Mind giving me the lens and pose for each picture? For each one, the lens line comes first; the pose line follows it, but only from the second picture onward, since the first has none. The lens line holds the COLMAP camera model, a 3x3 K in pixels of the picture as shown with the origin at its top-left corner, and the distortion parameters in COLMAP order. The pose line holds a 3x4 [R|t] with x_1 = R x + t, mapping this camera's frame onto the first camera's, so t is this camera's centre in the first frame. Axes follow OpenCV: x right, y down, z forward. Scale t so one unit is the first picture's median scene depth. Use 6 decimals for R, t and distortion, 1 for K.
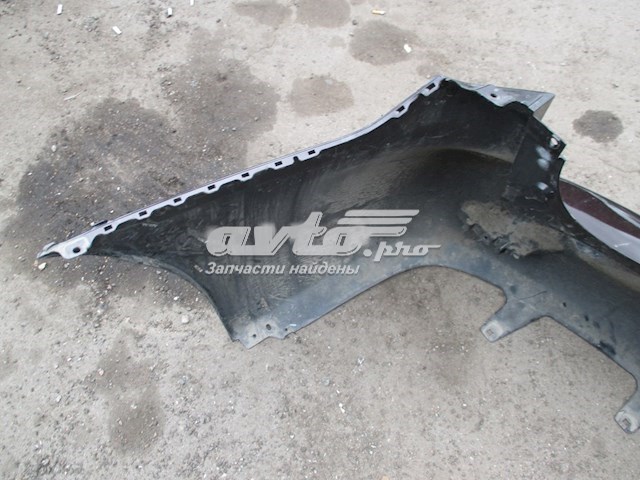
lens RADIAL K [[534.8, 0, 314.5], [0, 534.8, 241.8], [0, 0, 1]] dist [-0.017861, 0.004939]
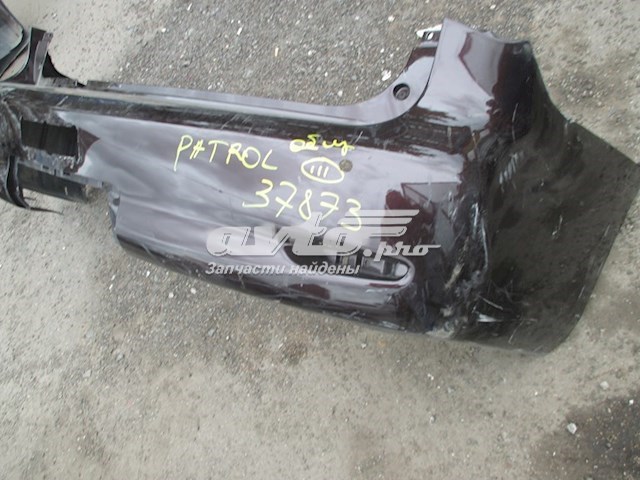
lens RADIAL K [[534.8, 0, 317.7], [0, 534.8, 239.3], [0, 0, 1]] dist [-0.017861, 0.004939]
pose [[-0.830209, 0.504923, 0.236233, -0.179775], [-0.071074, -0.516189, 0.853521, -0.549561], [0.552903, 0.691811, 0.464432, 0.064347]]
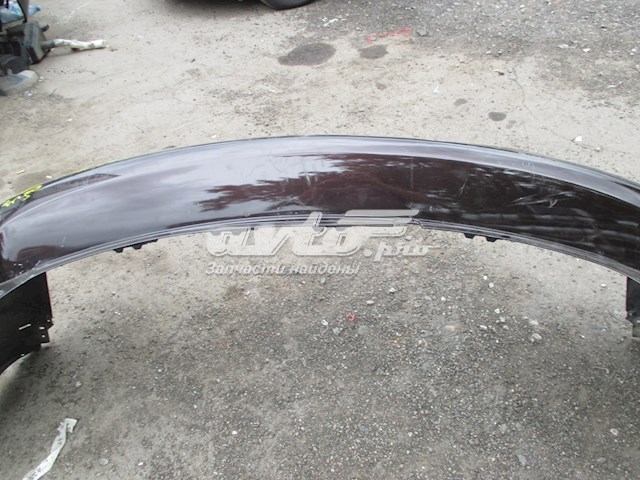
lens RADIAL K [[534.8, 0, 316.2], [0, 534.8, 239.8], [0, 0, 1]] dist [-0.017861, 0.004939]
pose [[0.699324, -0.510187, 0.500654, -0.238227], [0.665736, 0.719902, -0.196305, 0.892724], [-0.260270, 0.470585, 0.843095, -0.721661]]
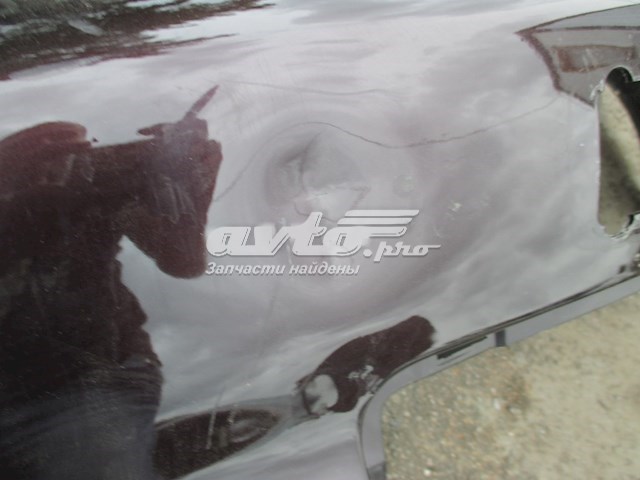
lens RADIAL K [[534.8, 0, 317.5], [0, 534.8, 240.4], [0, 0, 1]] dist [-0.017861, 0.004939]
pose [[-0.306402, 0.829189, -0.467508, 0.677122], [-0.945592, -0.208675, 0.249622, 0.653791], [0.109427, 0.518556, 0.848012, -0.096302]]
